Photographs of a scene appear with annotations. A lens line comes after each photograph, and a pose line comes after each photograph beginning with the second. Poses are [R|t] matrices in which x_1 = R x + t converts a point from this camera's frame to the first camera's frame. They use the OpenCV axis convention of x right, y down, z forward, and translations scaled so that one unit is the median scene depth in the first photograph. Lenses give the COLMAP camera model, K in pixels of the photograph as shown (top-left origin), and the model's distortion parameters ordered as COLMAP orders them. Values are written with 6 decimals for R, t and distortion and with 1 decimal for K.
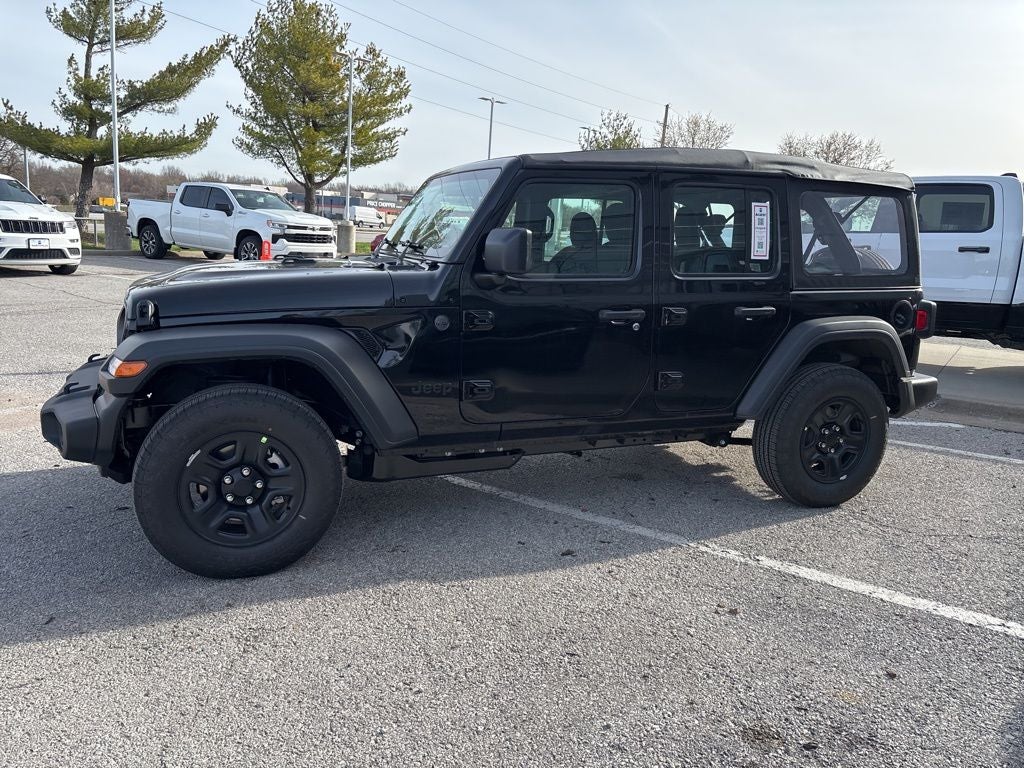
lens RADIAL K [[787.8, 0, 507.1], [0, 787.8, 385.0], [0, 0, 1]] dist [0.056079, -0.067280]
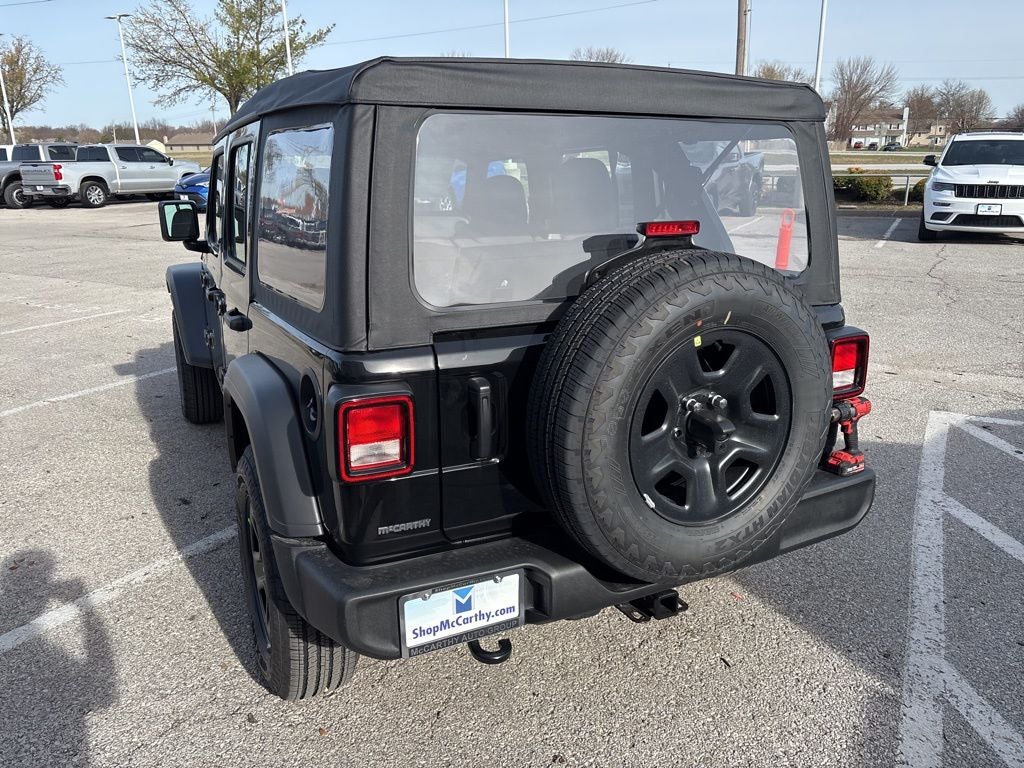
lens RADIAL K [[784.2, 0, 501.1], [0, 784.2, 386.2], [0, 0, 1]] dist [0.056108, -0.063808]
pose [[0.082751, 0.231335, -0.969348, 0.877742], [-0.184509, 0.959425, 0.213216, -0.195637], [0.979341, 0.161210, 0.122076, 0.984808]]
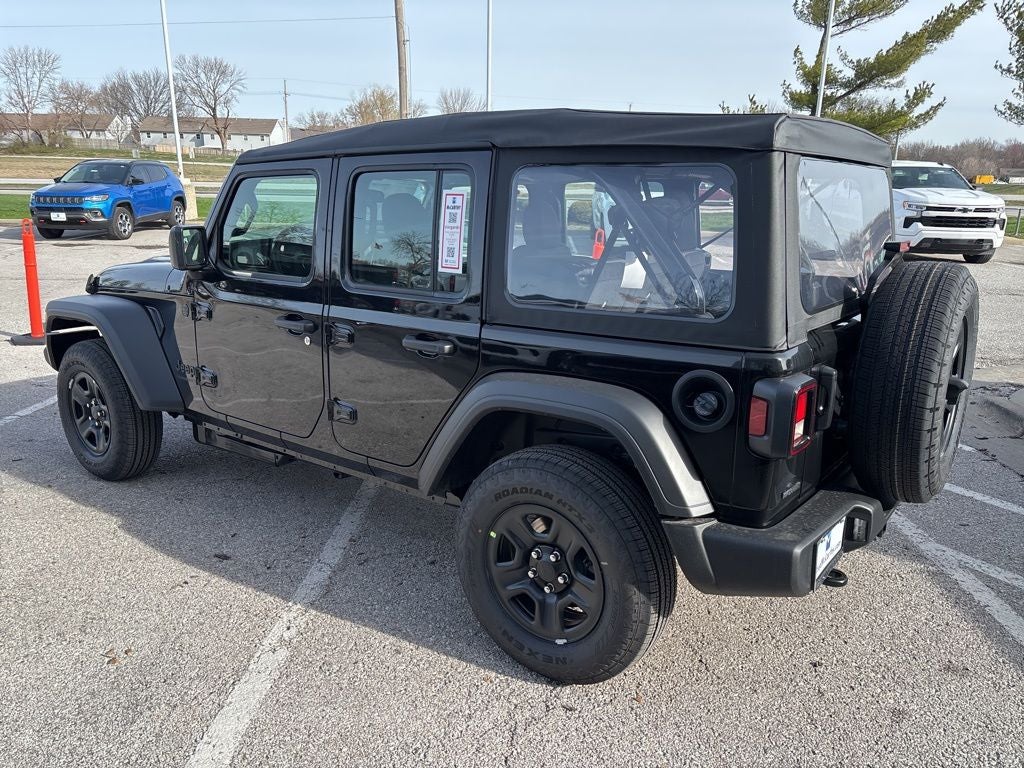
lens RADIAL K [[776.7, 0, 511.7], [0, 776.7, 404.0], [0, 0, 1]] dist [0.052968, -0.054527]
pose [[0.532255, 0.199013, -0.822860, 0.802431], [-0.157243, 0.978303, 0.134897, -0.126147], [0.831853, 0.057589, 0.552000, 0.581944]]
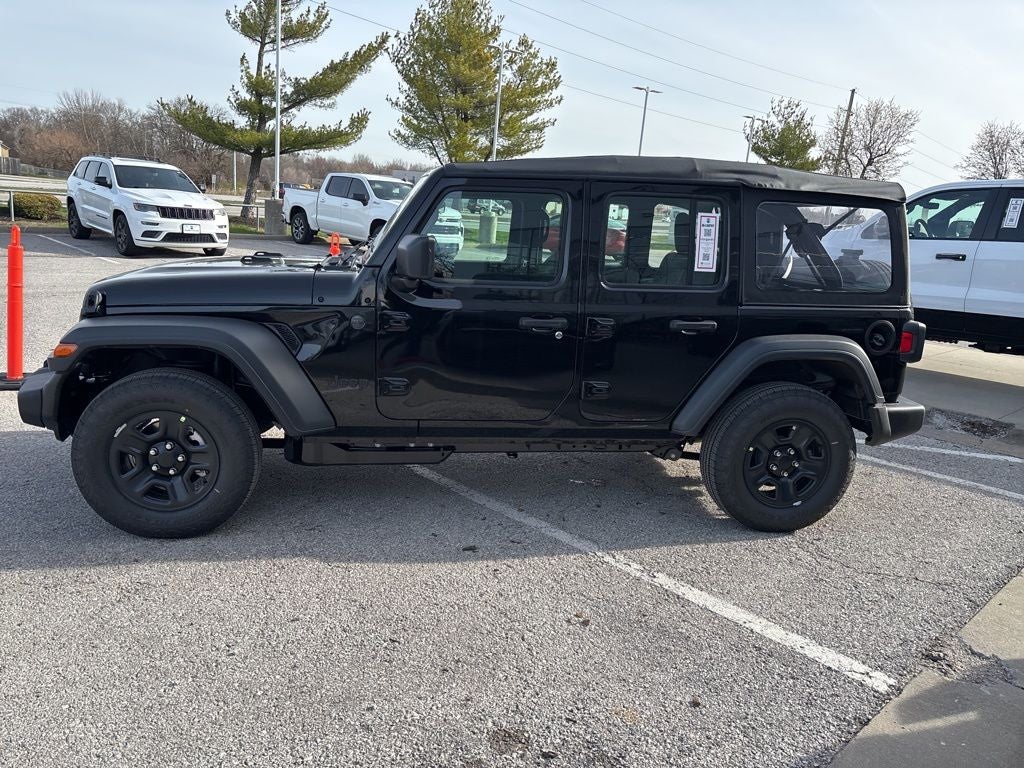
lens RADIAL K [[785.6, 0, 502.4], [0, 785.6, 400.1], [0, 0, 1]] dist [0.027116, -0.001279]
pose [[0.975142, 0.069815, -0.210295, 0.250537], [-0.062986, 0.997252, 0.039005, -0.020367], [0.212440, -0.024789, 0.976860, 0.000512]]
